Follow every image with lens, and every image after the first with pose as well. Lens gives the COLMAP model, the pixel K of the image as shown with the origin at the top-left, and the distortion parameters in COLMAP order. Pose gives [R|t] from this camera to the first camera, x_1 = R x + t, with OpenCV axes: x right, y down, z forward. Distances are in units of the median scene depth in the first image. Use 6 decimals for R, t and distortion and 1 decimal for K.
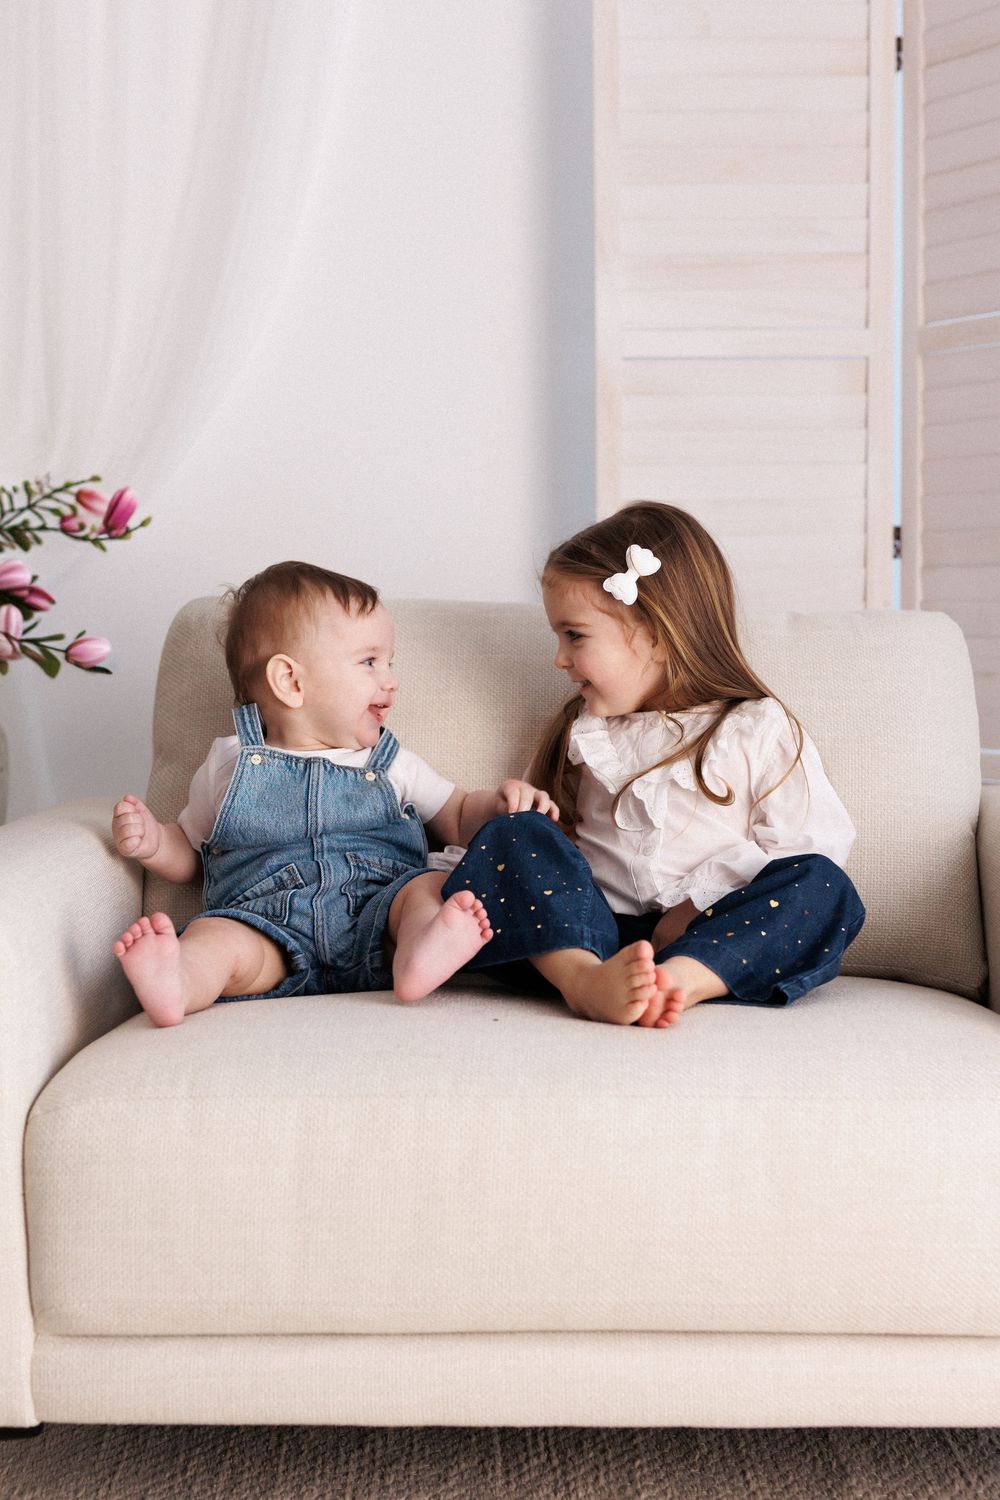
lens RADIAL K [[2317.8, 0, 500.0], [0, 2317.8, 750.0], [0, 0, 1]] dist [0.193137, -0.742158]
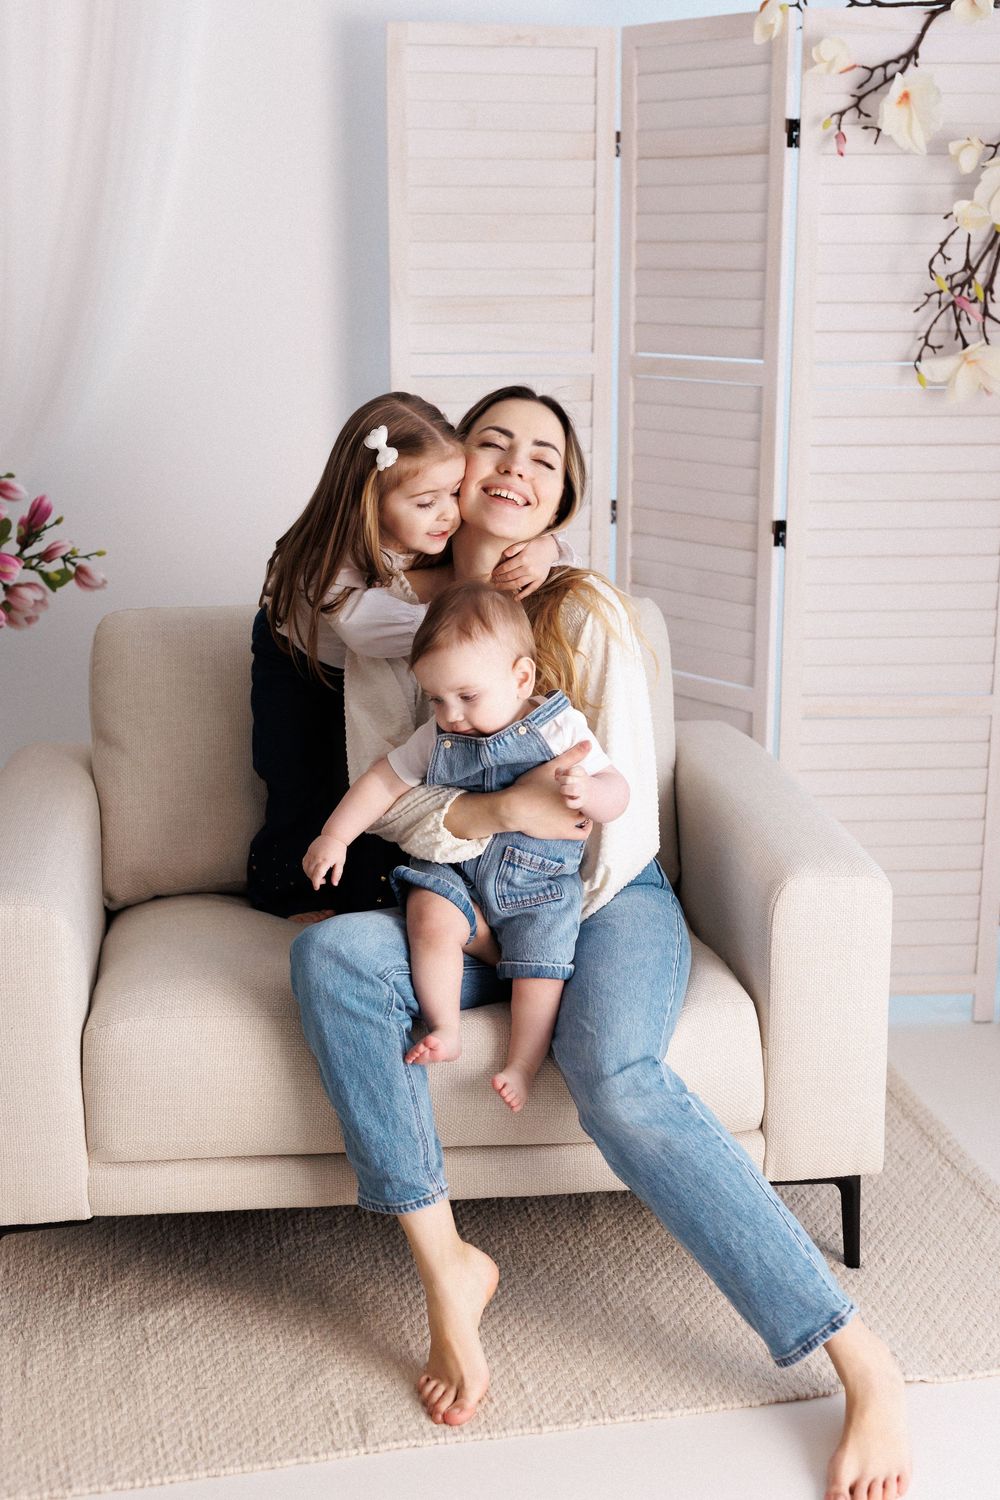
lens RADIAL K [[2317.8, 0, 500.0], [0, 2317.8, 750.0], [0, 0, 1]] dist [0.193137, -0.742158]
pose [[0.989203, -0.024531, 0.144485, -0.094334], [-0.000584, 0.985224, 0.171271, -0.187166], [-0.146551, -0.169506, 0.974572, -0.331306]]
